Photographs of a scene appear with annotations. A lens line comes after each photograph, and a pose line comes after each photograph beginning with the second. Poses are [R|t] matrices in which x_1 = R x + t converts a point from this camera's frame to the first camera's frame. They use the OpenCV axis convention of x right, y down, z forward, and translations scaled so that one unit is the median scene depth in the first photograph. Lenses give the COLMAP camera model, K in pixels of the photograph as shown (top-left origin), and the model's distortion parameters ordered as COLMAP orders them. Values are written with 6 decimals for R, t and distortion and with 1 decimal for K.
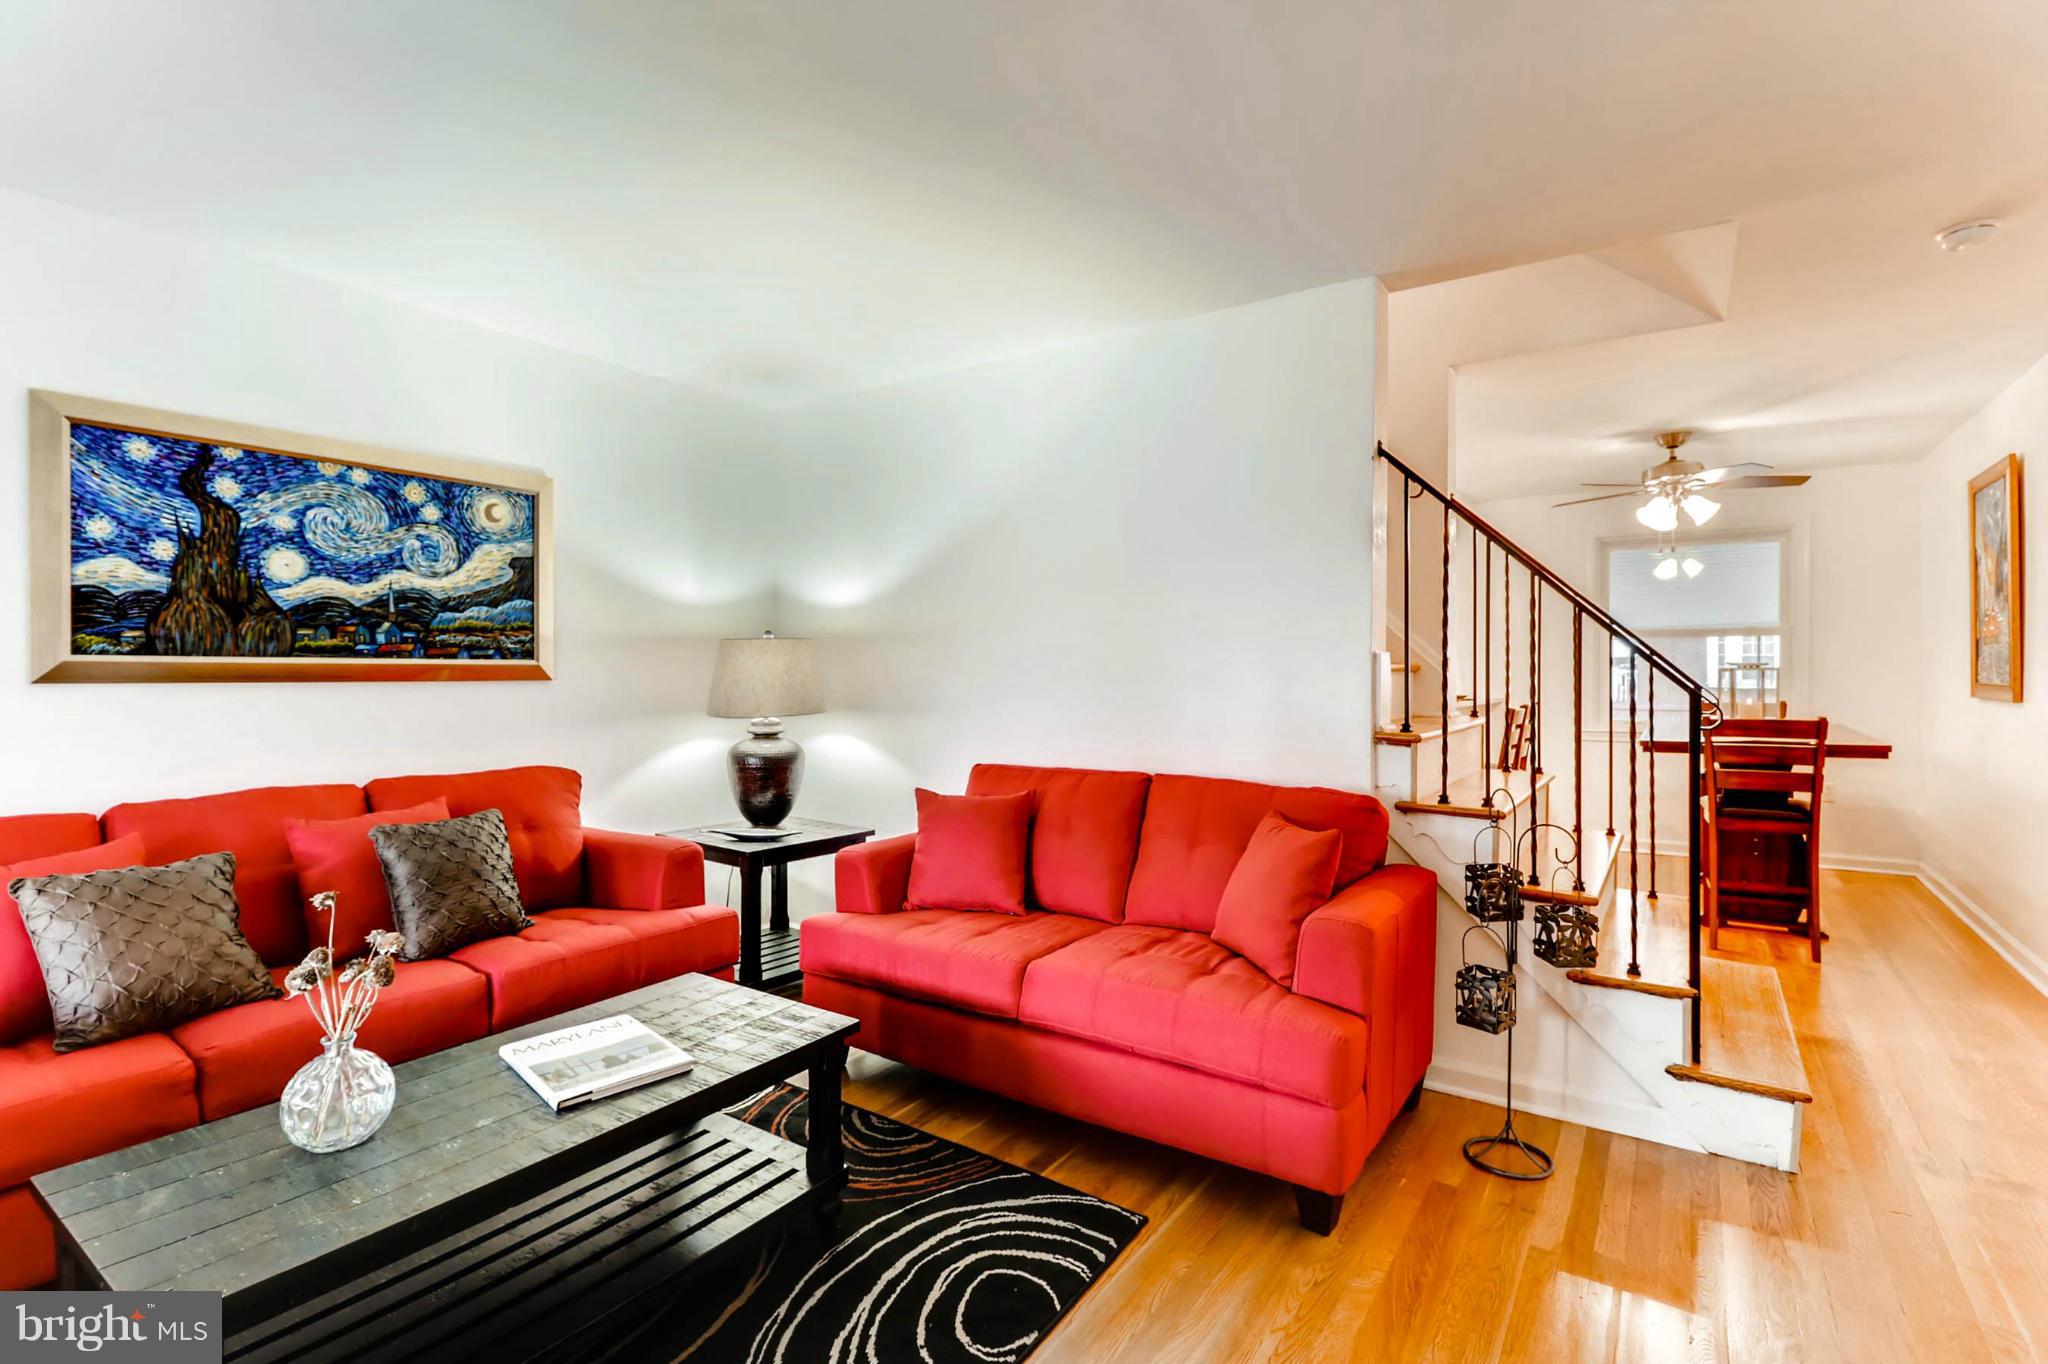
lens RADIAL K [[948.6, 0, 1028.3], [0, 948.6, 677.4], [0, 0, 1]] dist [0.027051, -0.018362]
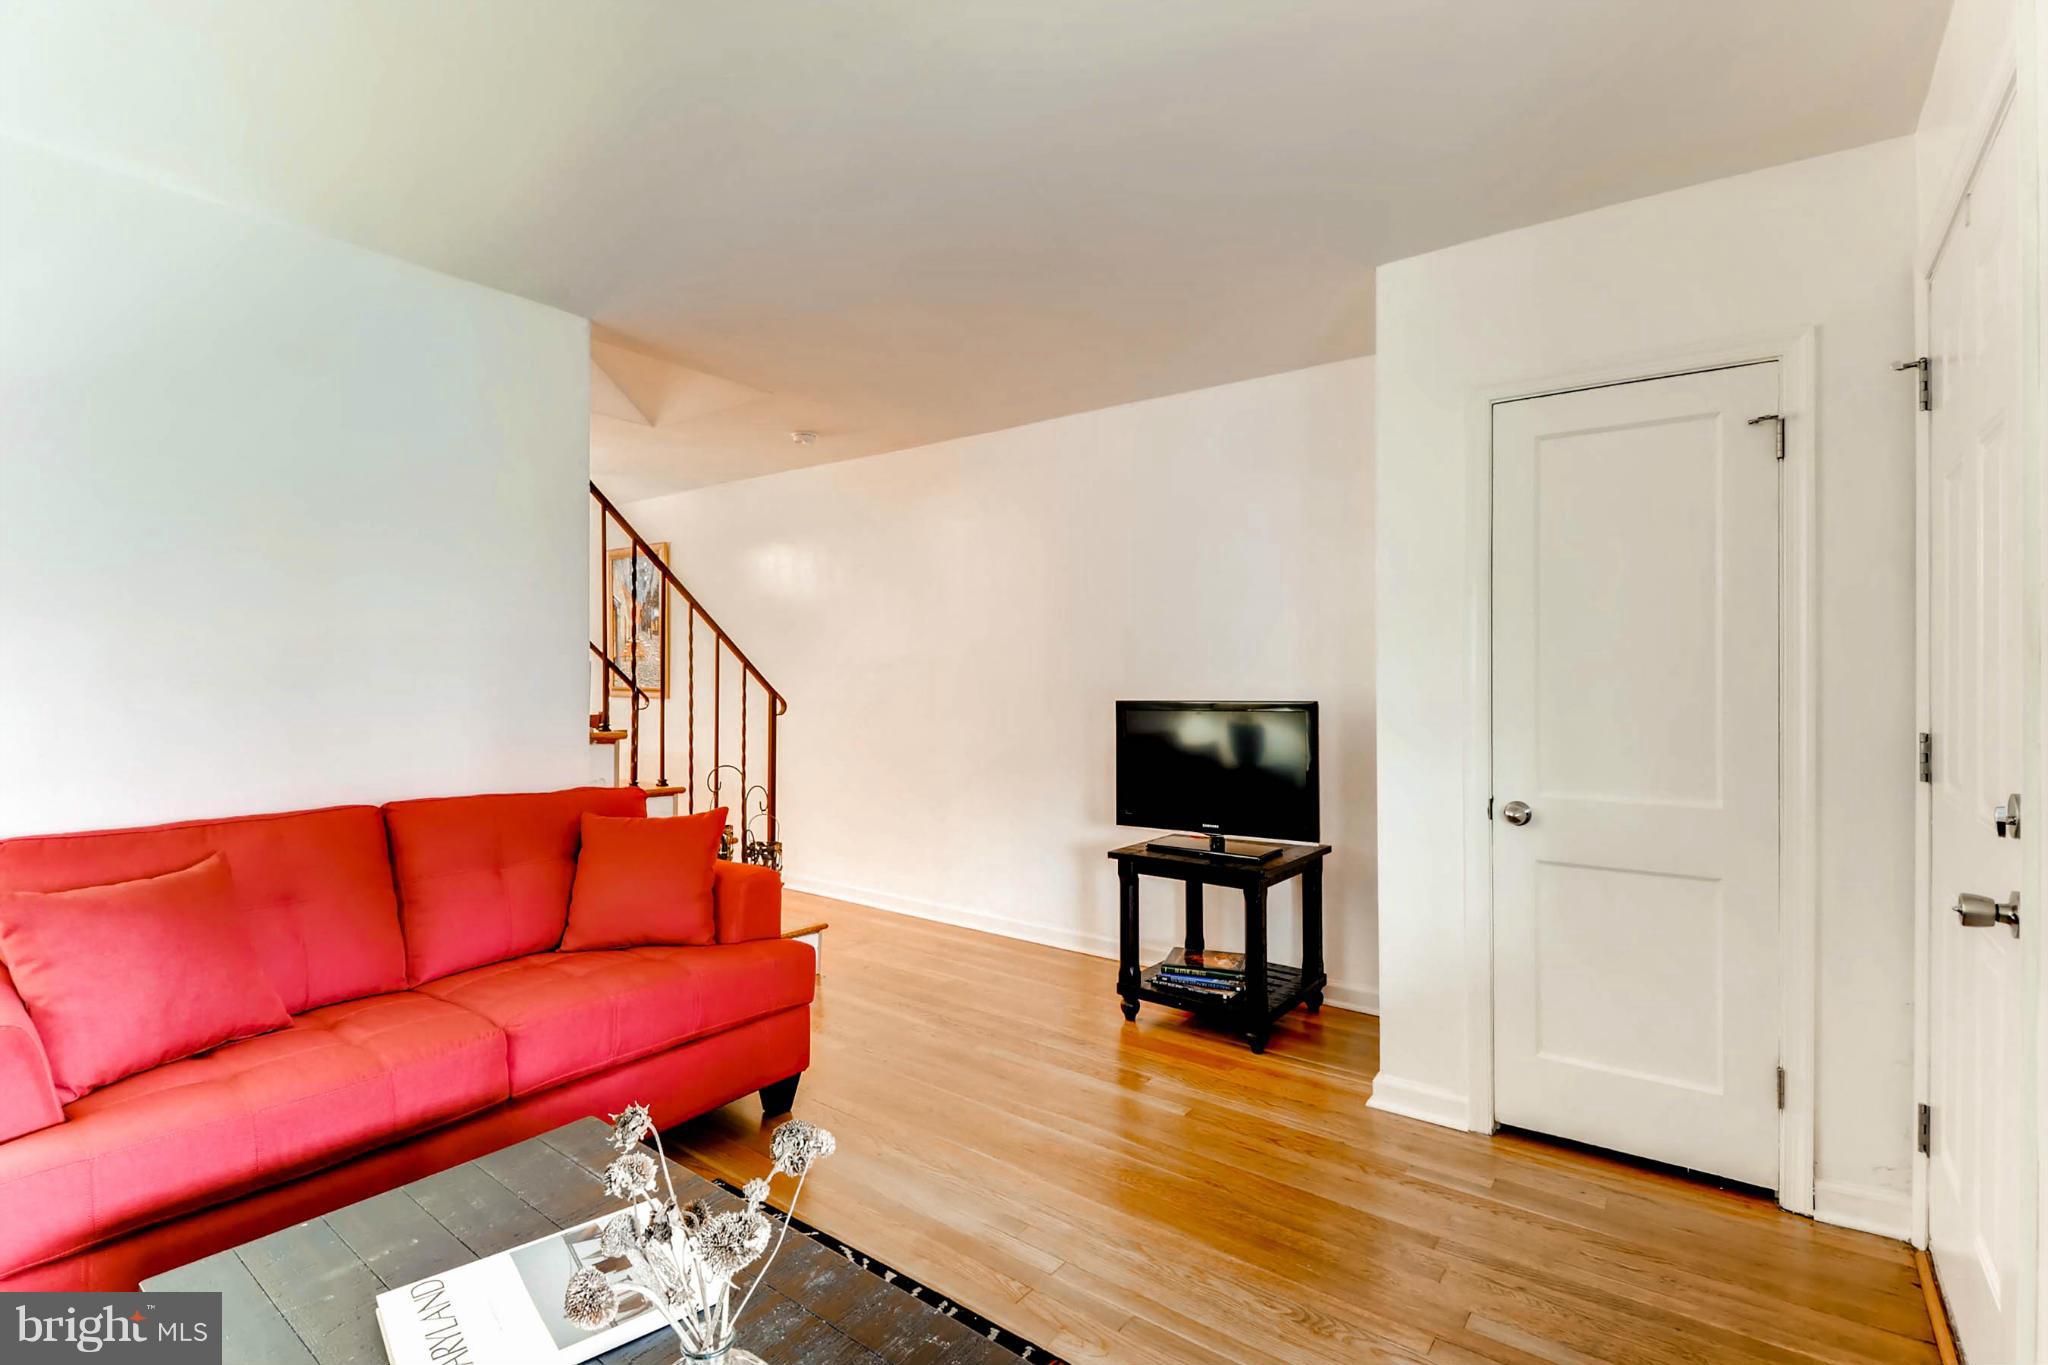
lens RADIAL K [[948.6, 0, 1028.3], [0, 948.6, 677.9], [0, 0, 1]] dist [0.027051, -0.018362]
pose [[0.044136, 0.001592, 0.999024, -0.761049], [0.002775, 0.999995, -0.001716, -0.003340], [-0.999022, 0.002848, 0.044131, 0.474916]]
